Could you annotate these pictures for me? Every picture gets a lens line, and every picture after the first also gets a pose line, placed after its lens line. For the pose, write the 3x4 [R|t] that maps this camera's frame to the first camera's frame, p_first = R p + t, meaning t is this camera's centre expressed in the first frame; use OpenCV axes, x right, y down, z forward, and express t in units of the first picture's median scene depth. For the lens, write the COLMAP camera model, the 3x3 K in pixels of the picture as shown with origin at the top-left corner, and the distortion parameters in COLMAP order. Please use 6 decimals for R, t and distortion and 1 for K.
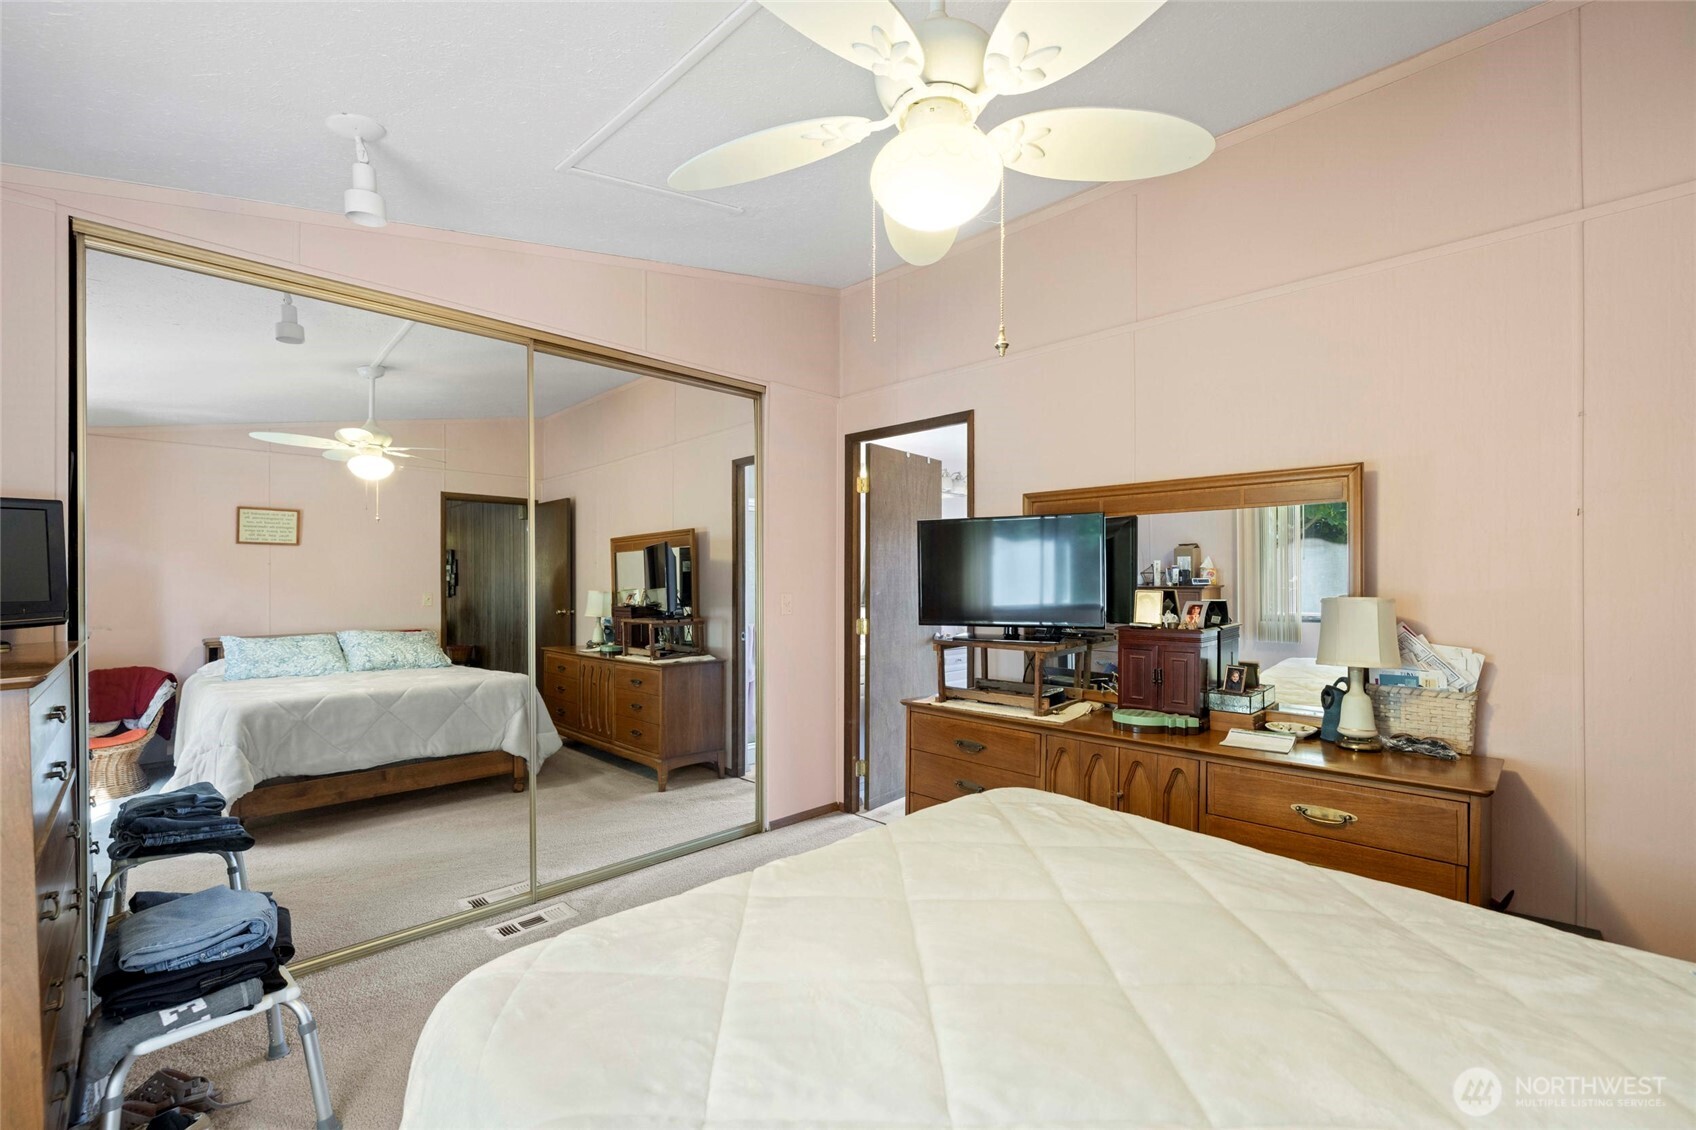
lens RADIAL K [[723.5, 0, 848.0], [0, 723.5, 565.0], [0, 0, 1]] dist [-0.000826, -0.000052]
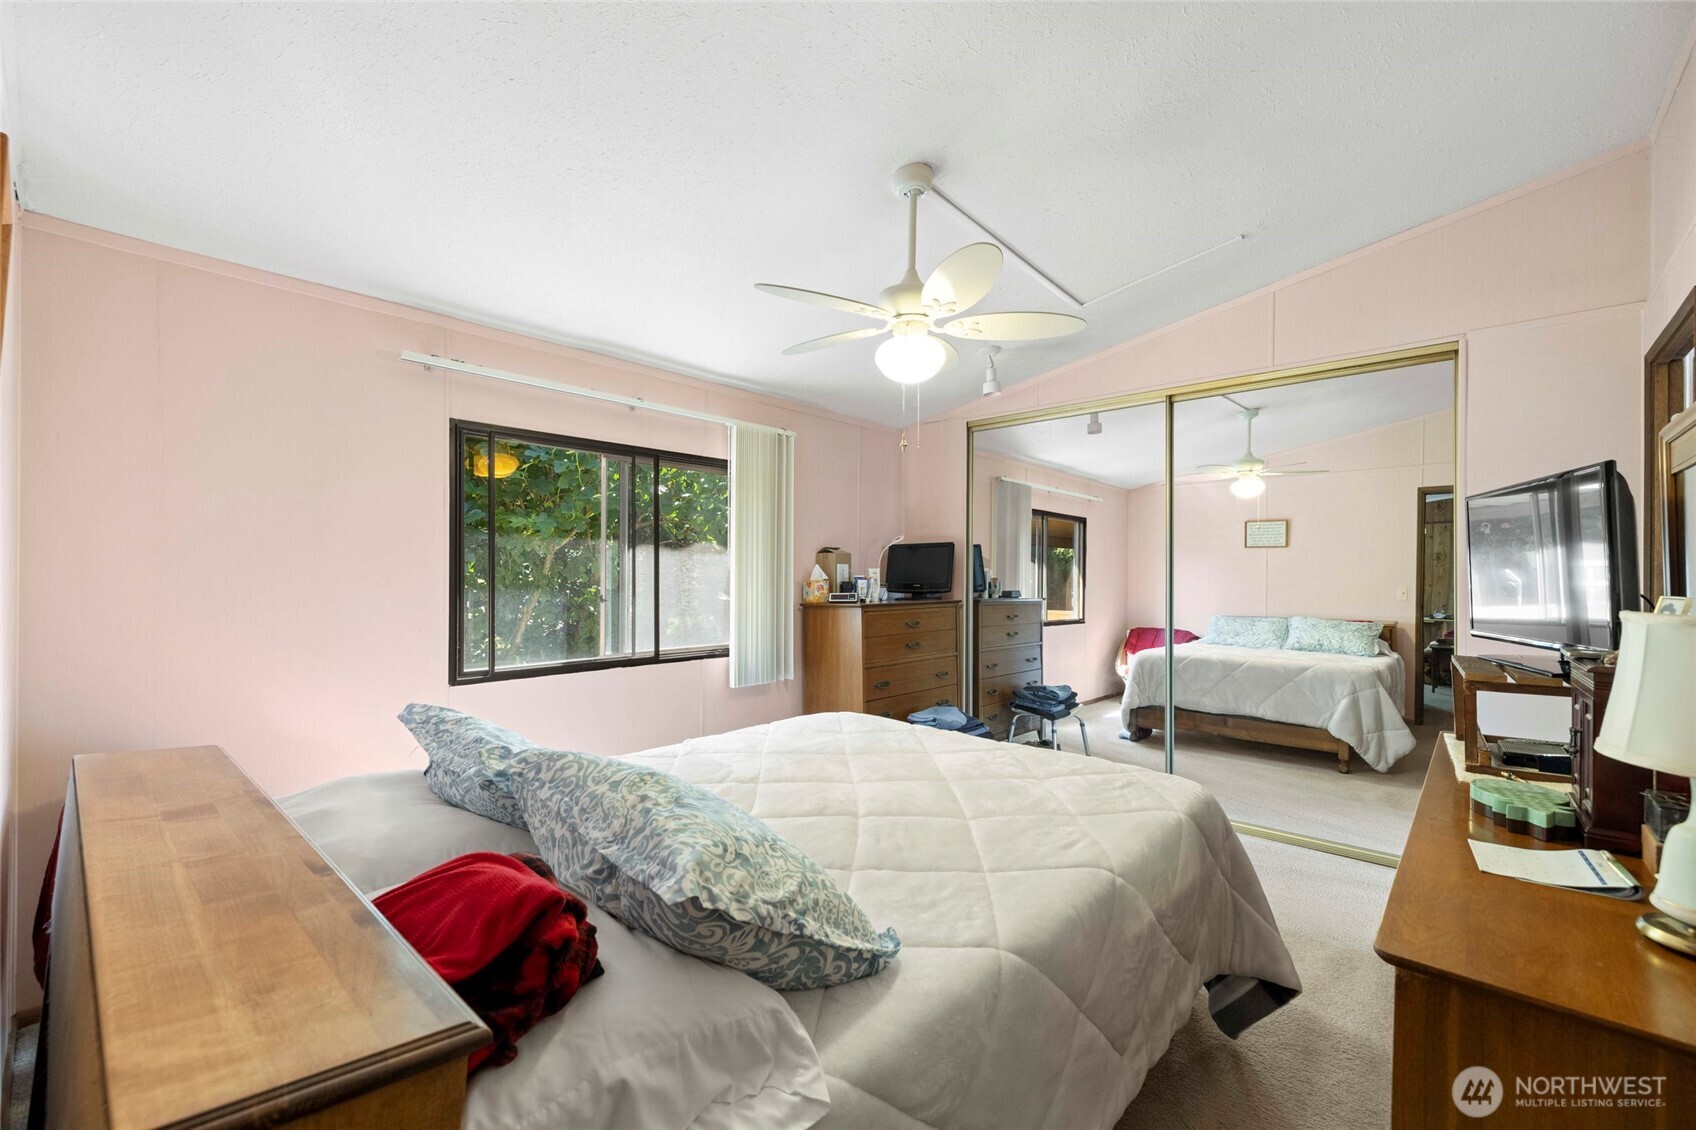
lens RADIAL K [[709.2, 0, 848.0], [0, 709.2, 565.0], [0, 0, 1]] dist [-0.000112, -0.000022]
pose [[0.054889, -0.009441, -0.998448, 0.568694], [0.016098, 0.999834, -0.008569, 0.002257], [0.998363, -0.015602, 0.055032, 0.218094]]
